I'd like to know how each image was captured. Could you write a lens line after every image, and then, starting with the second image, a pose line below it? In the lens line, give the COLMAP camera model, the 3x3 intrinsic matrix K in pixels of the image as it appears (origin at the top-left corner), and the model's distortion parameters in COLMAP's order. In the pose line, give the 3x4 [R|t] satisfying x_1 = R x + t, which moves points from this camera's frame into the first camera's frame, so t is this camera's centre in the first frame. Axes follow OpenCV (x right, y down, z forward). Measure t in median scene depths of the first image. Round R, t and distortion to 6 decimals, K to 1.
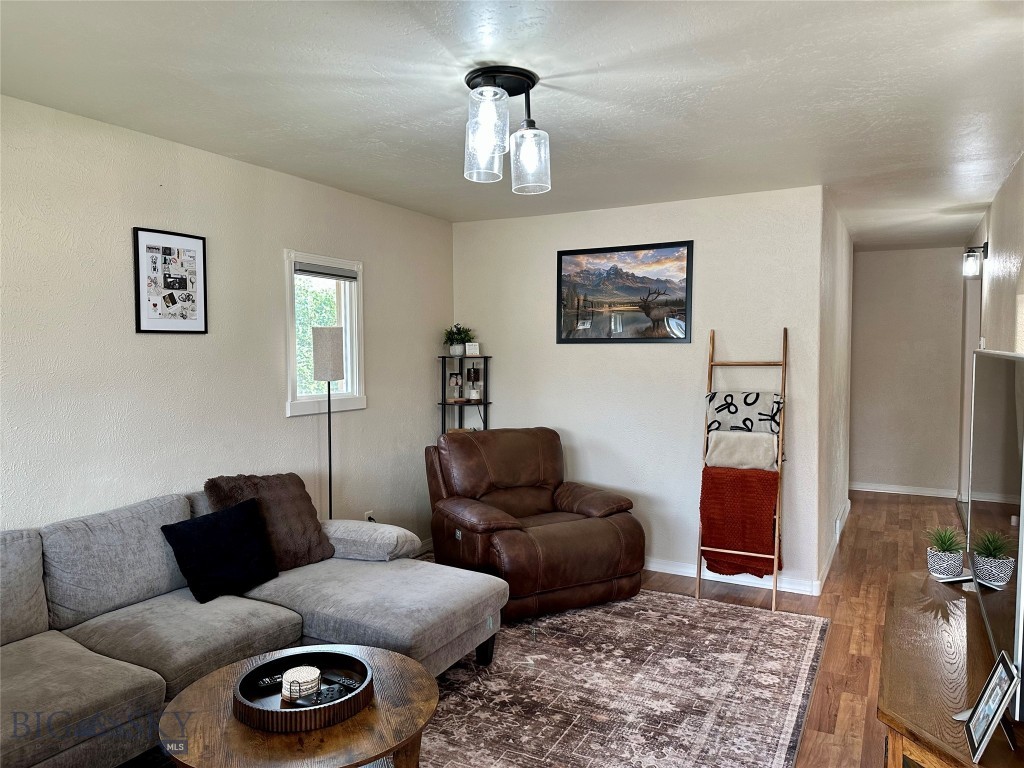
lens RADIAL K [[716.1, 0, 512.0], [0, 716.1, 384.0], [0, 0, 1]] dist [0.002263, 0.000527]
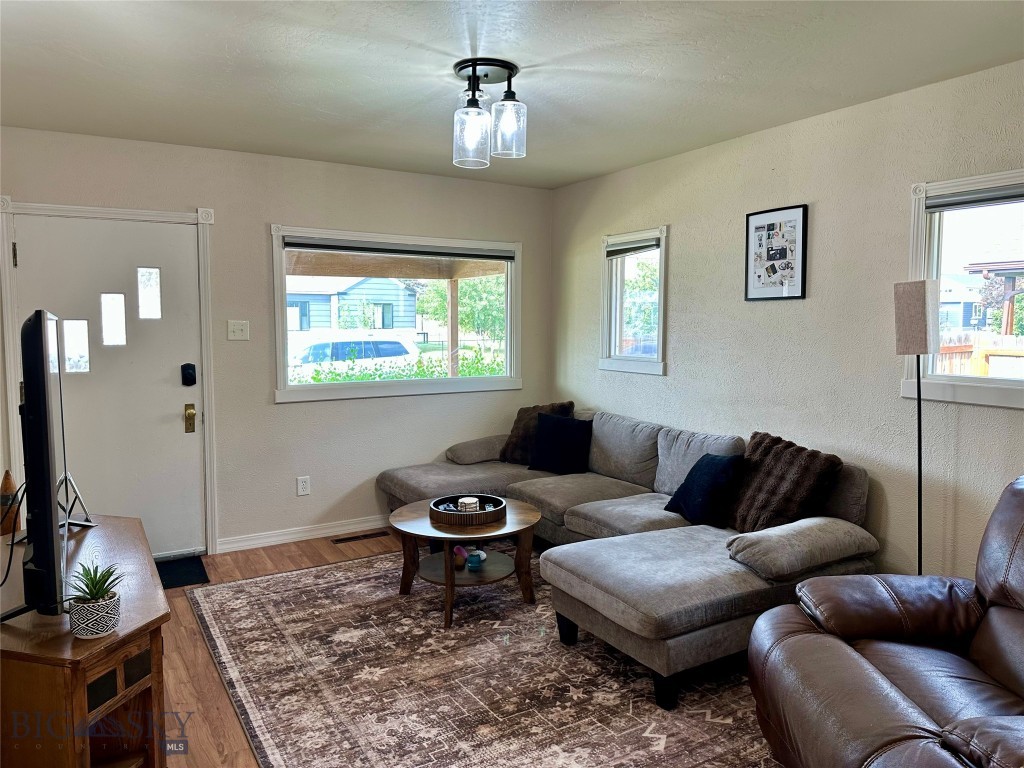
lens RADIAL K [[716.1, 0, 512.0], [0, 716.1, 384.0], [0, 0, 1]] dist [0.002263, 0.000527]
pose [[-0.502373, 0.084457, -0.860517, 0.719844], [-0.037531, 0.992150, 0.119288, -0.059157], [0.863836, 0.092223, -0.495259, 1.231085]]
